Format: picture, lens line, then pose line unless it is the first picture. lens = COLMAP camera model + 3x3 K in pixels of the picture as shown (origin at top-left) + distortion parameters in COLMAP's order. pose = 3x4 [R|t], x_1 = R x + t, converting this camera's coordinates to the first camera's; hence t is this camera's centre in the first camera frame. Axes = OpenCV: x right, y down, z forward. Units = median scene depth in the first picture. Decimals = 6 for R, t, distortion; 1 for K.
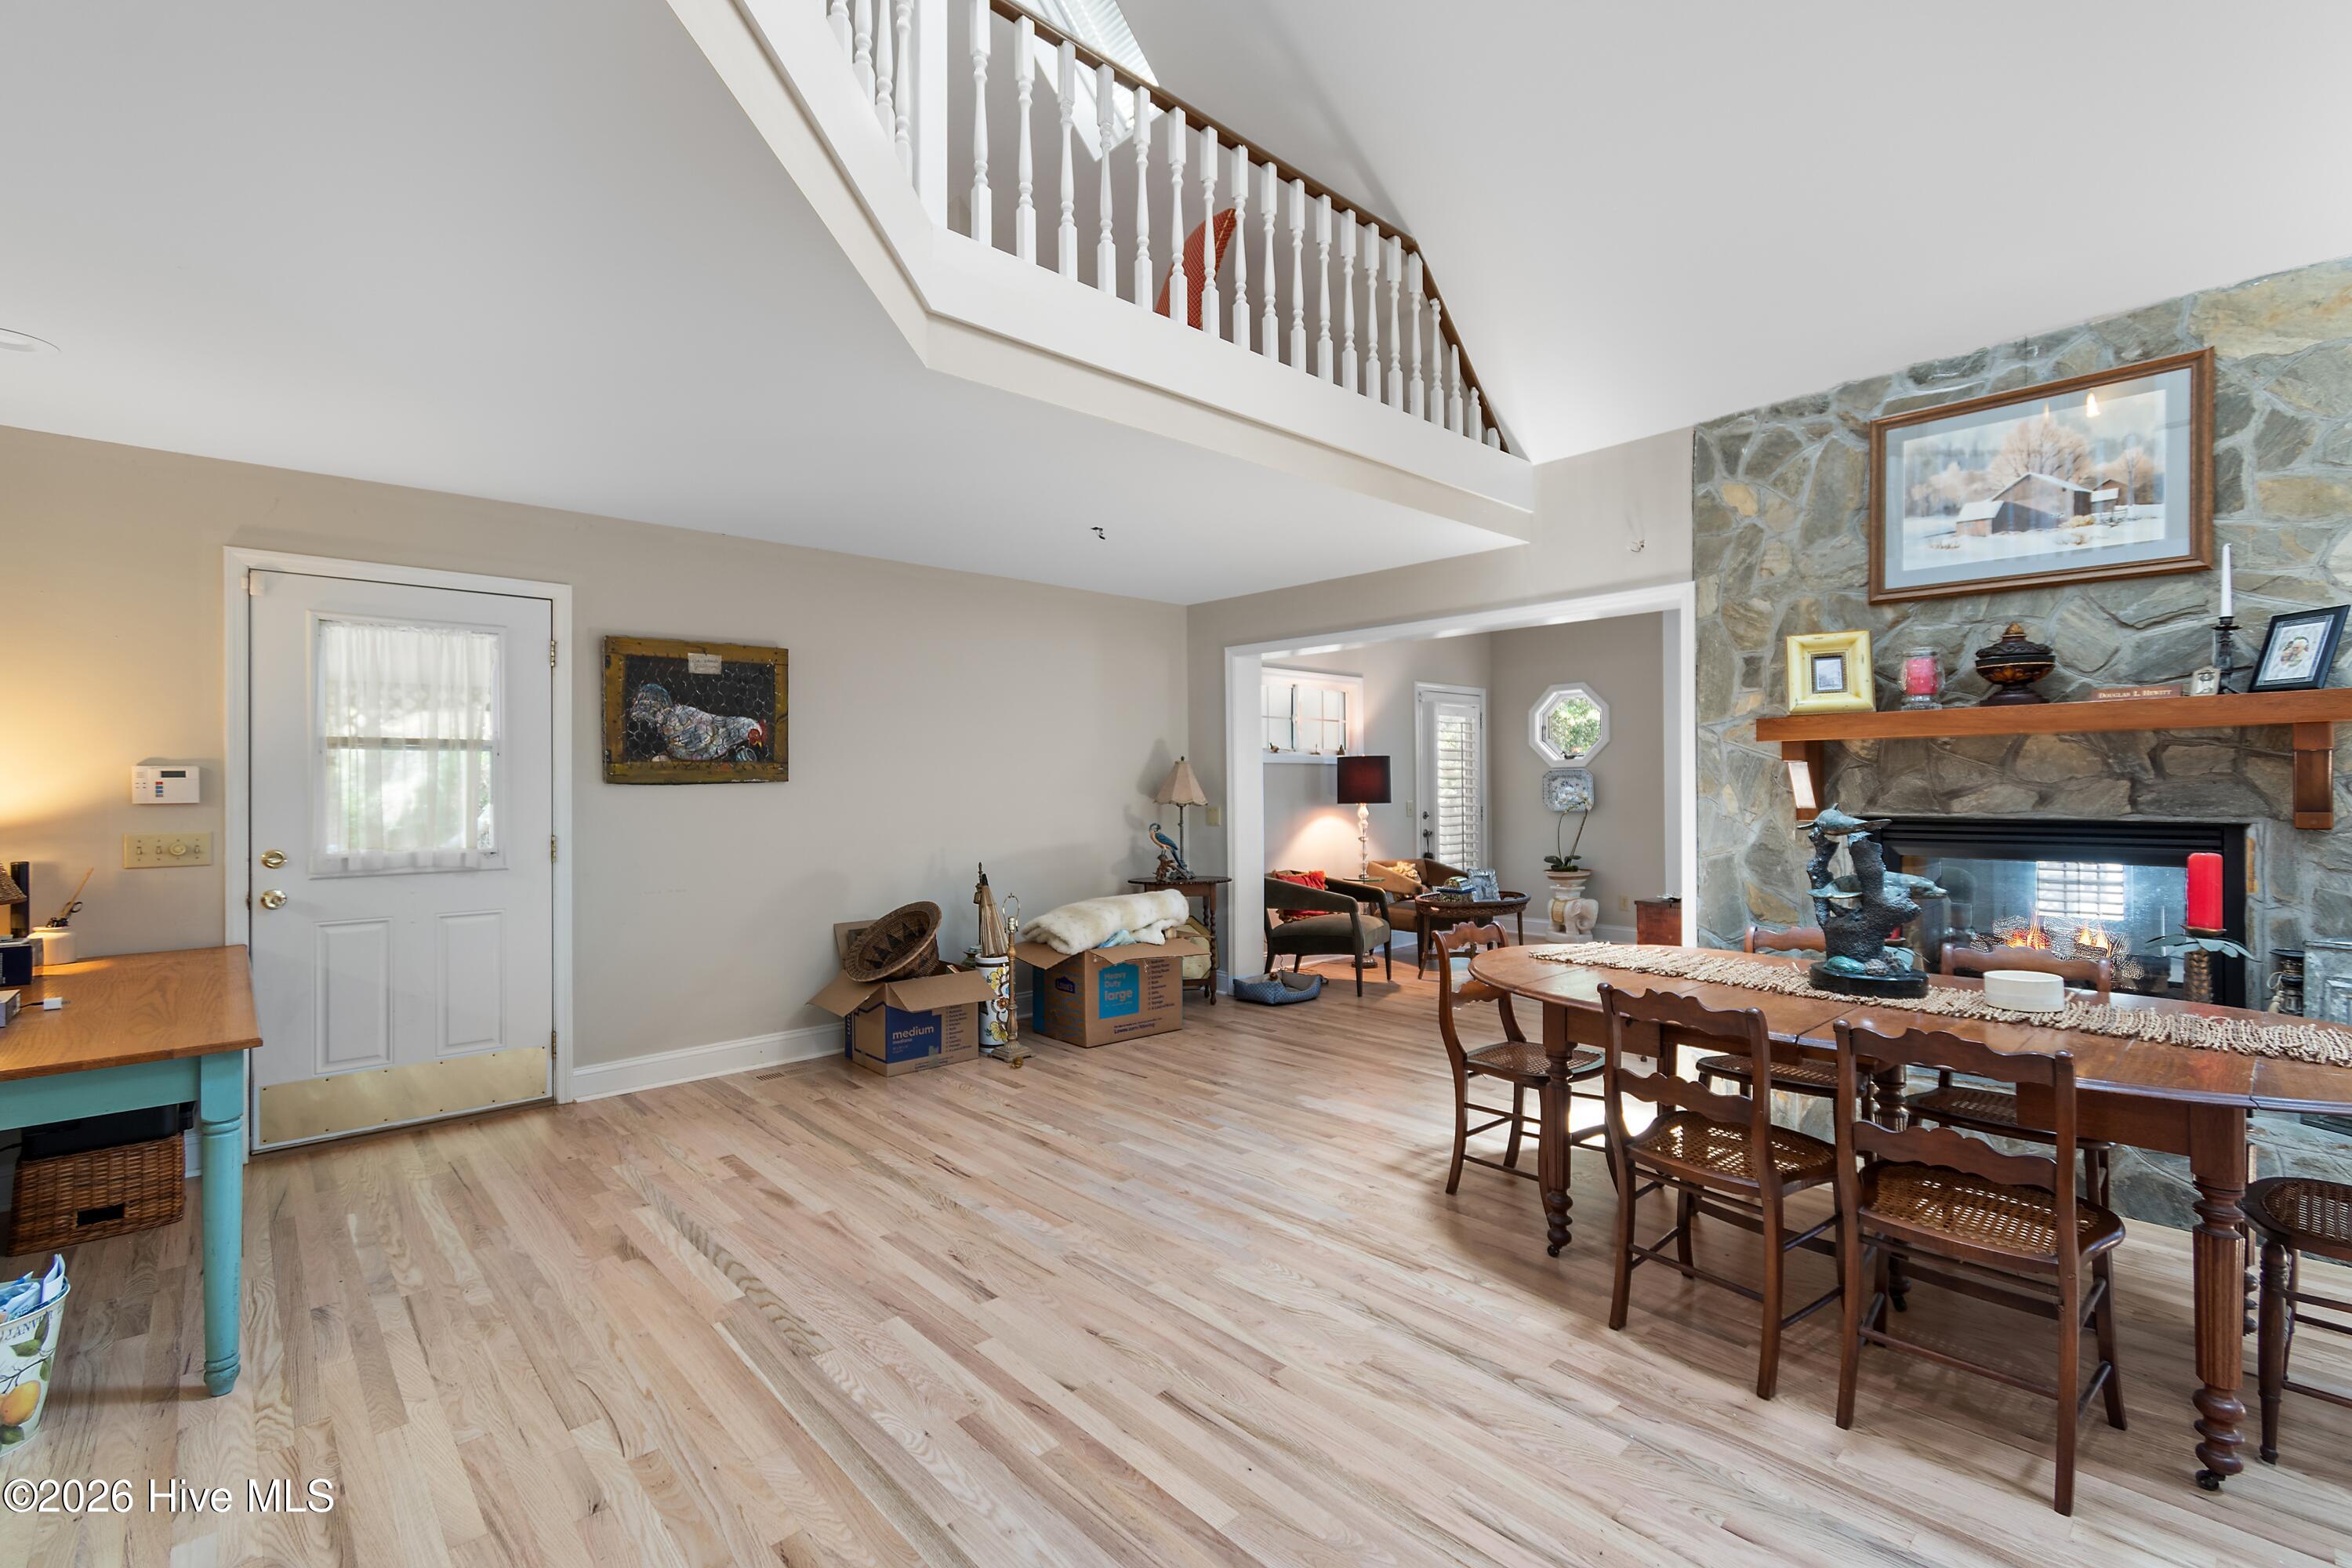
lens RADIAL K [[1042.7, 0, 1185.0], [0, 1042.7, 785.9], [0, 0, 1]] dist [0.003364, -0.001772]
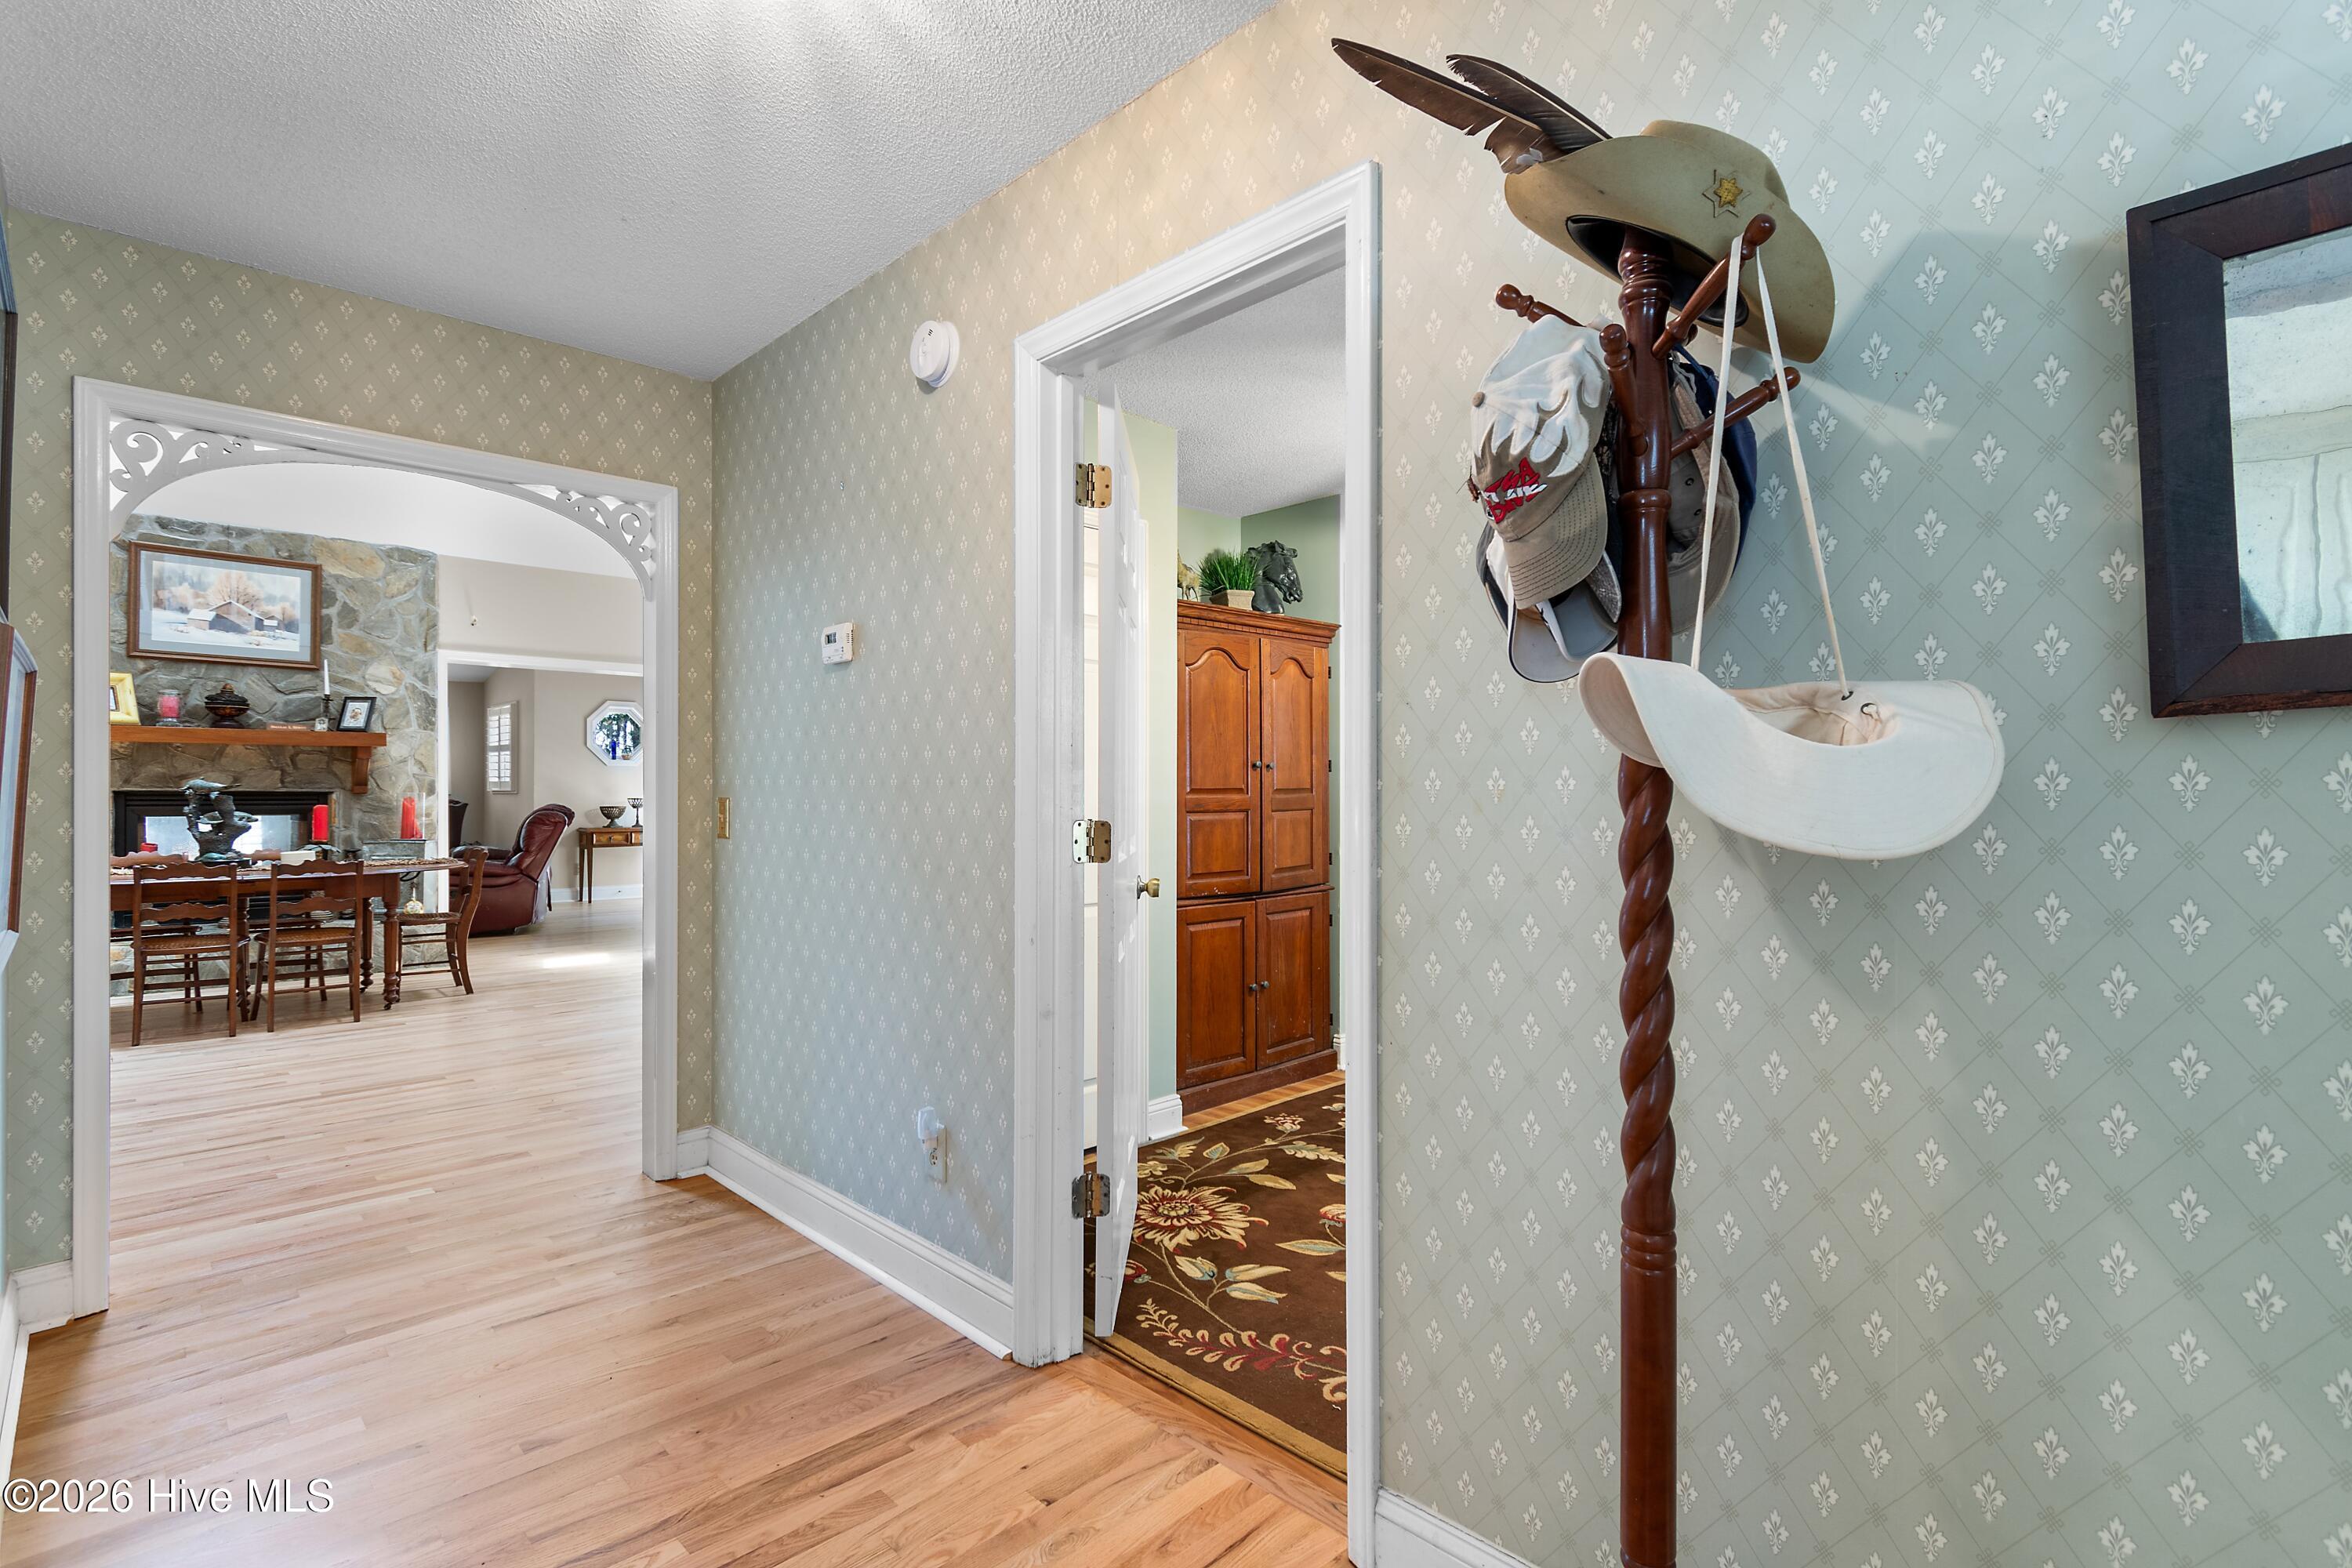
lens RADIAL K [[1102.8, 0, 1174.2], [0, 1102.8, 791.5], [0, 0, 1]] dist [-0.006021, -0.001299]
pose [[-0.018218, 0.010511, 0.999779, -1.105563], [0.000274, 0.999945, -0.010508, 0.052054], [-0.999834, 0.000082, -0.018220, -0.596000]]
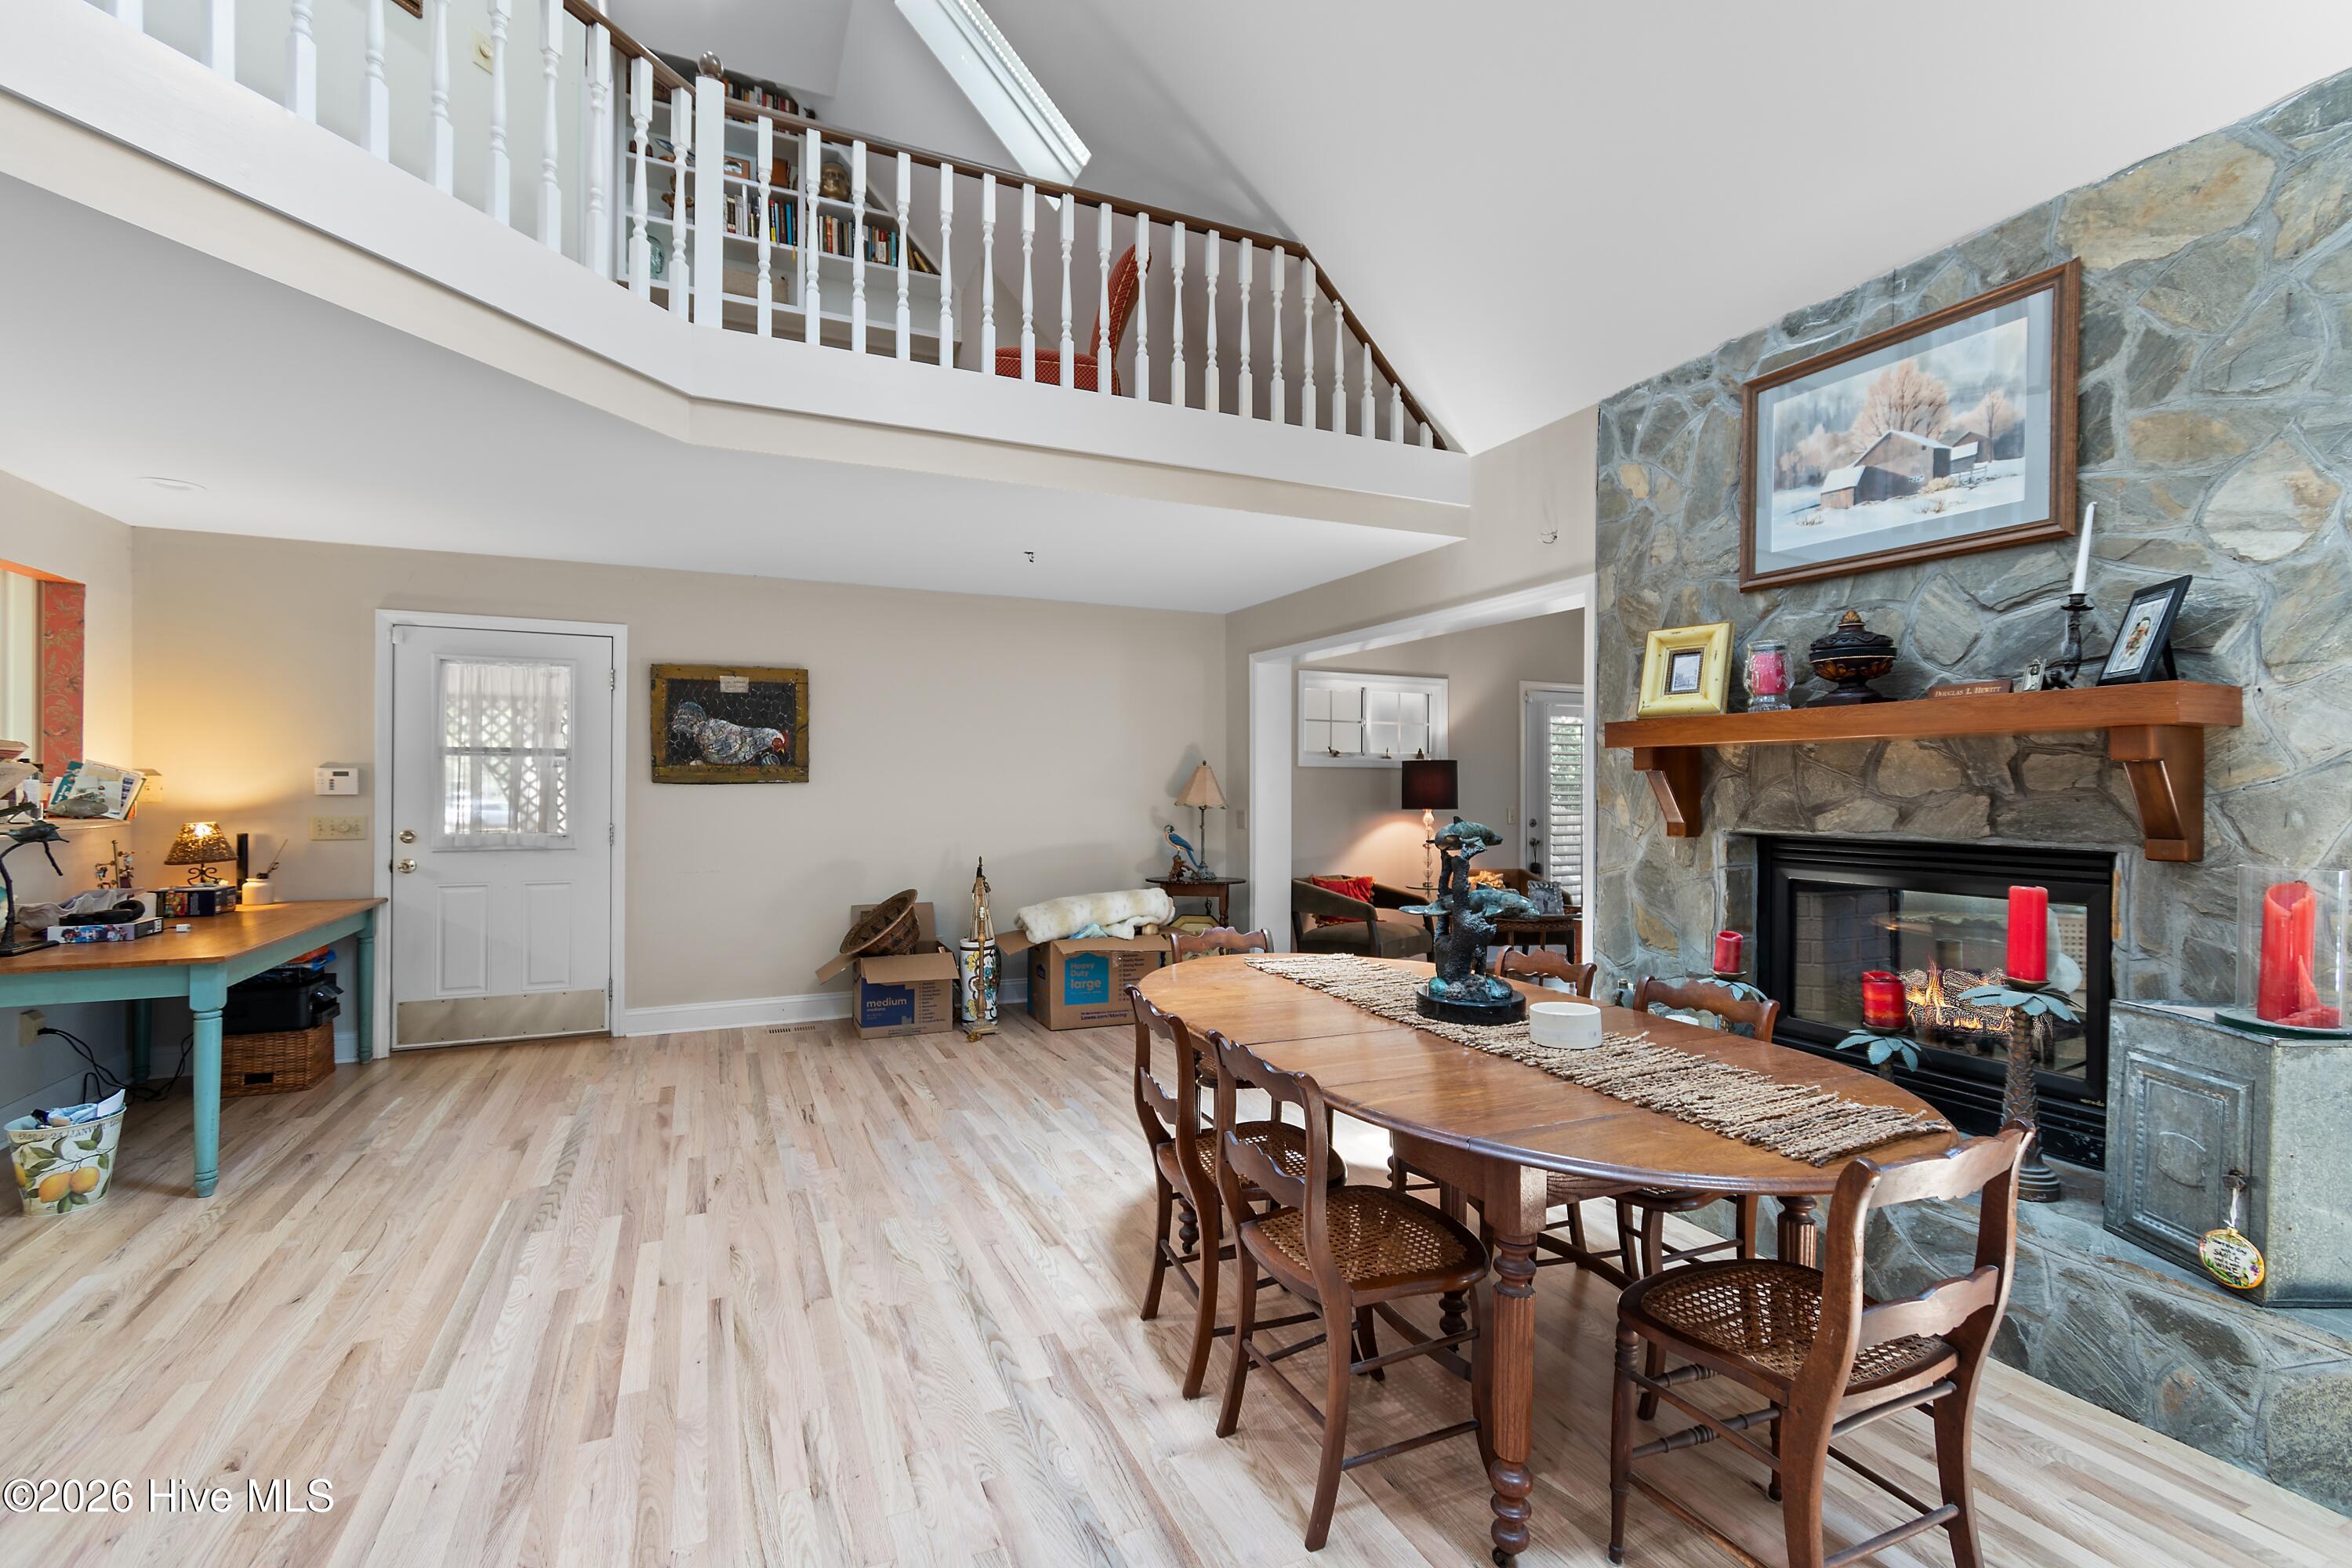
lens RADIAL K [[1042.7, 0, 1180.1], [0, 1042.7, 788.2], [0, 0, 1]] dist [0.003364, -0.001772]
pose [[0.950204, 0.010295, -0.311459, 0.517514], [-0.009867, 0.999947, 0.002951, -0.006964], [0.311473, 0.000269, 0.950255, 0.017895]]
